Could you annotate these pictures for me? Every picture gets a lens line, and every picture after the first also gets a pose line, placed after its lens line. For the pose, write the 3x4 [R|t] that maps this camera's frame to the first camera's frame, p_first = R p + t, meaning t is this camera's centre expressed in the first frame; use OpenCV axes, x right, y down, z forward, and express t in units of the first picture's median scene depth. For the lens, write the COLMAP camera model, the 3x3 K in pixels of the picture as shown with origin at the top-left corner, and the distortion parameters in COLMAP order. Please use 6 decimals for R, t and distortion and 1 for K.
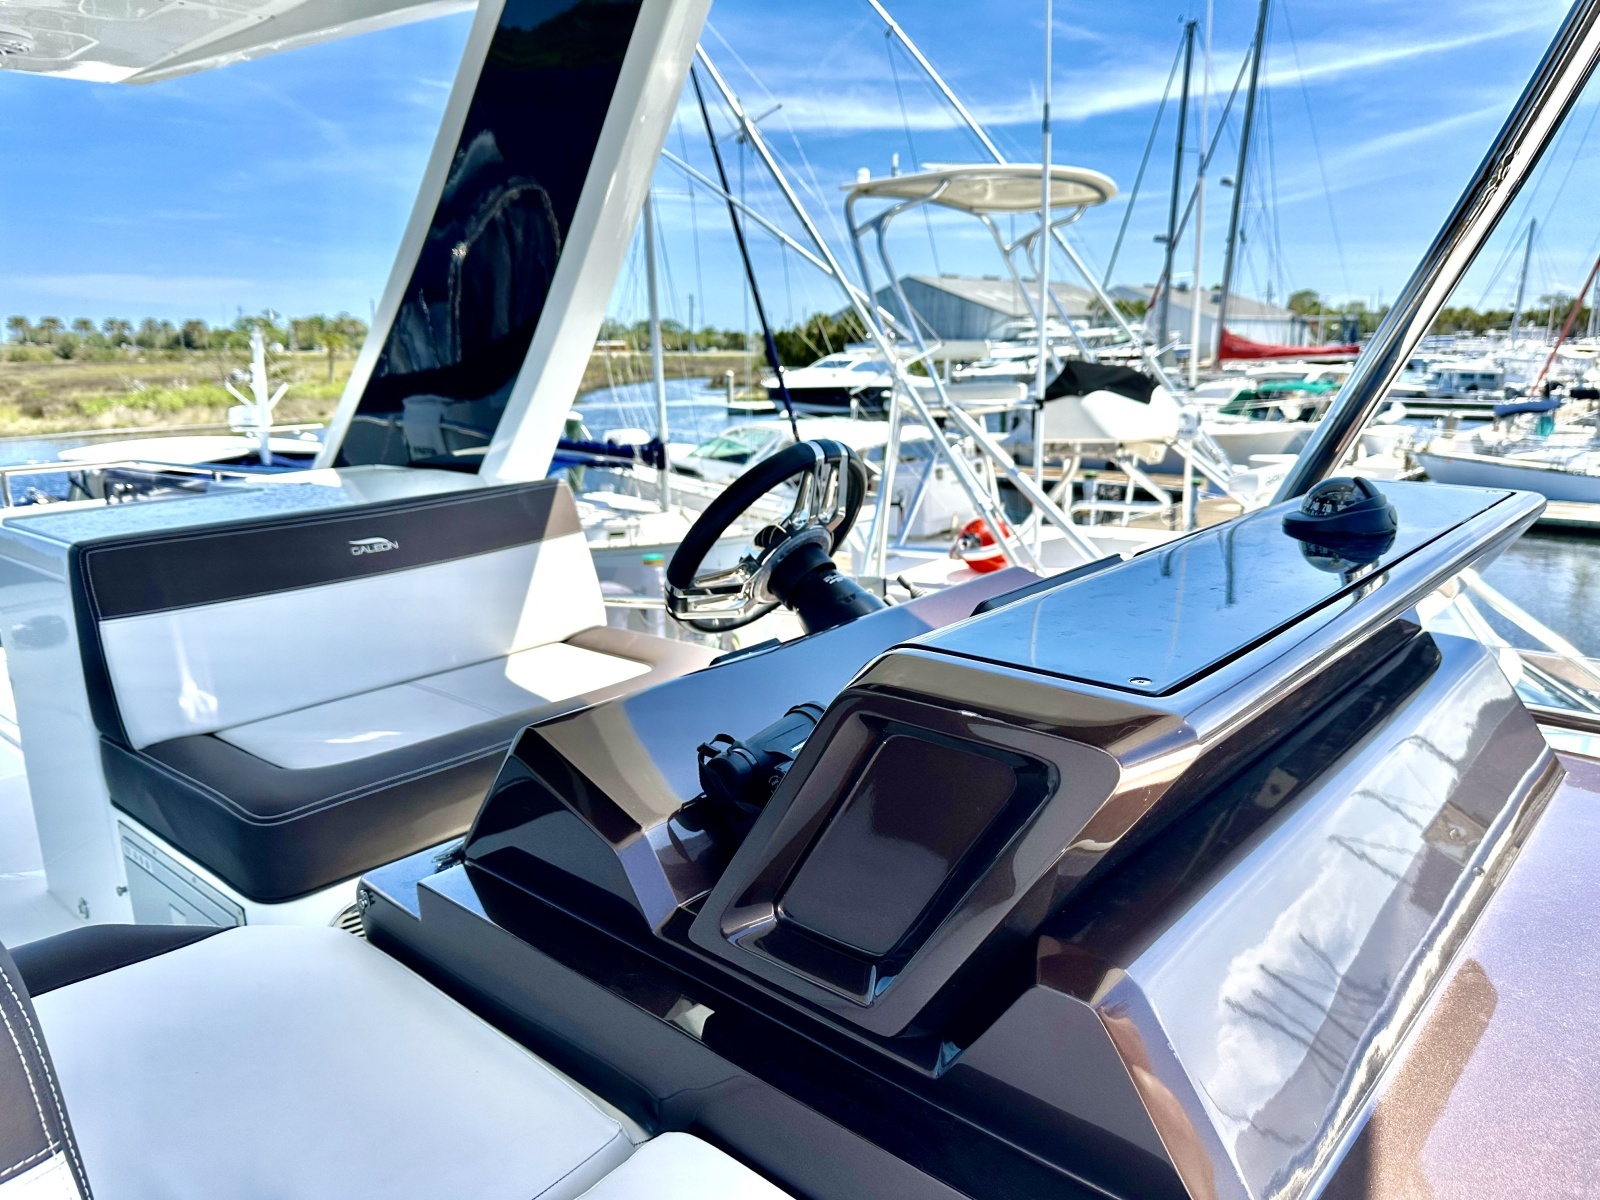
lens RADIAL K [[1211.8, 0, 795.5], [0, 1211.8, 600.8], [0, 0, 1]] dist [0.025210, -0.009807]
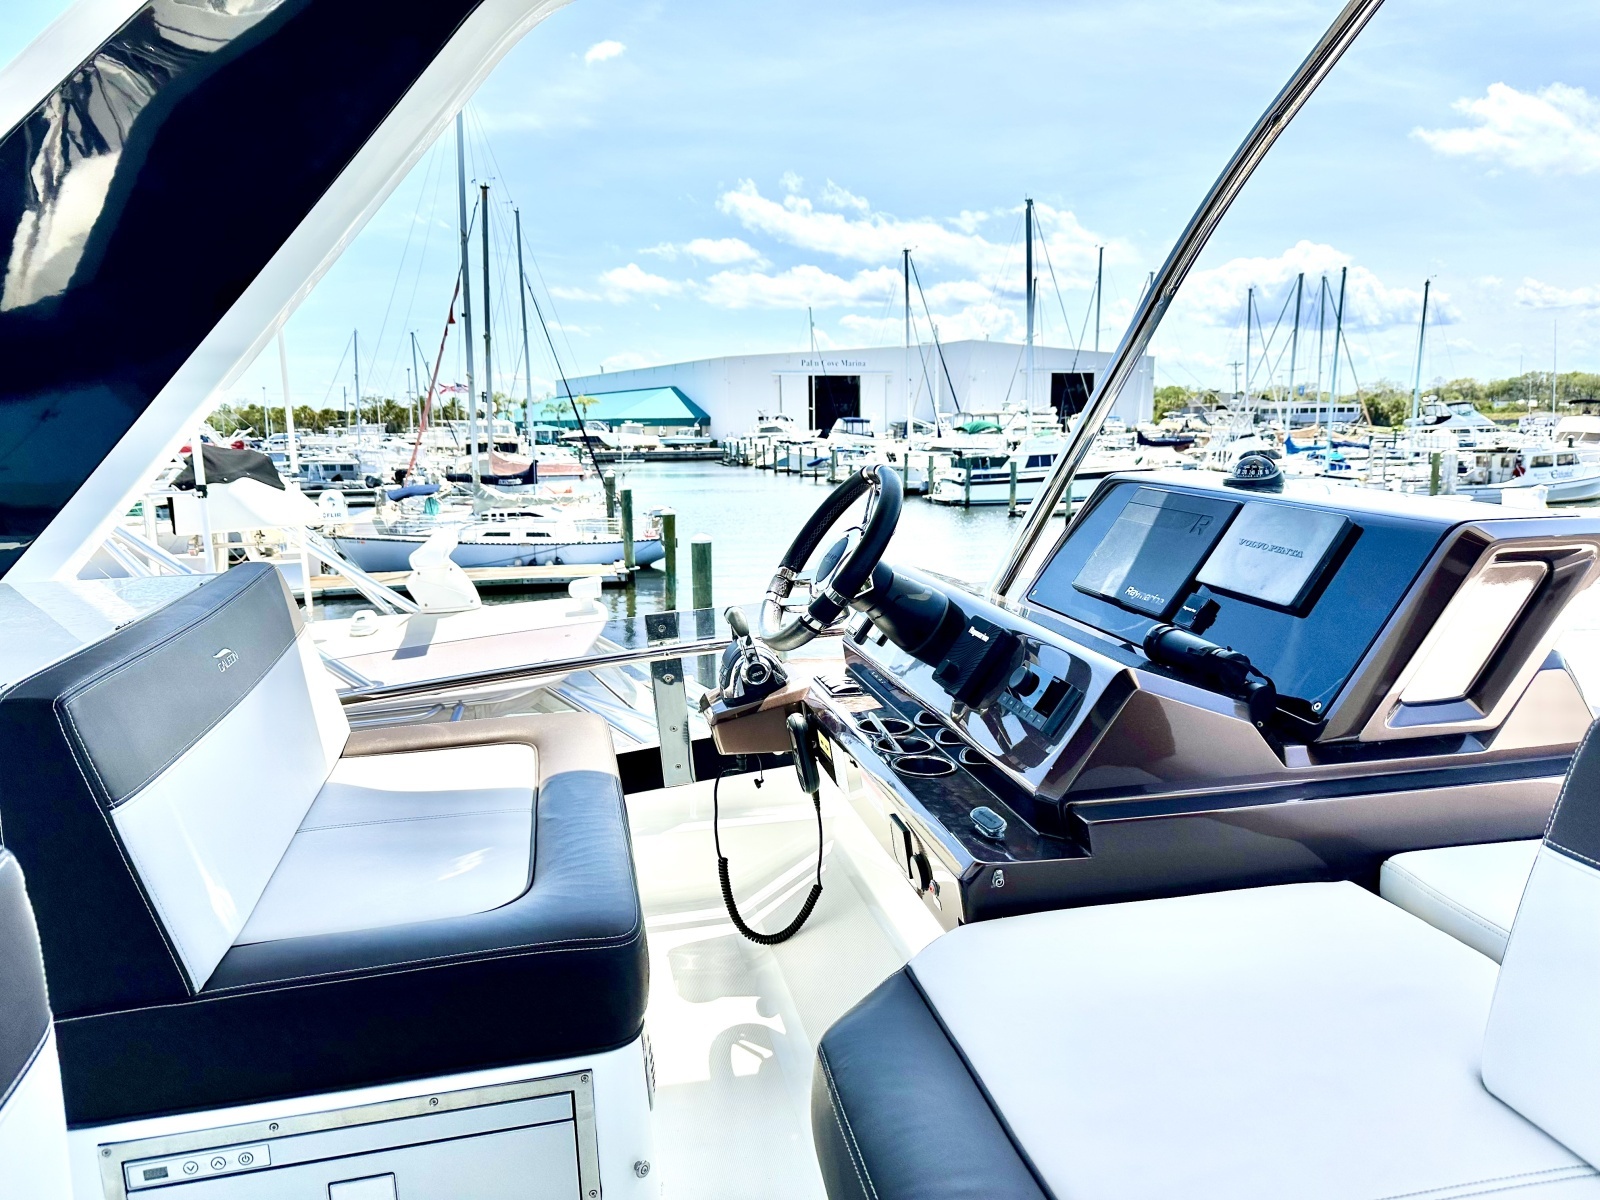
lens RADIAL K [[1211.8, 0, 800.8], [0, 1211.8, 607.2], [0, 0, 1]] dist [0.025210, -0.009807]
pose [[0.581831, -0.128161, 0.803148, -0.263764], [0.186869, 0.982153, 0.021350, -0.013499], [-0.791550, 0.137662, 0.595397, 0.081834]]
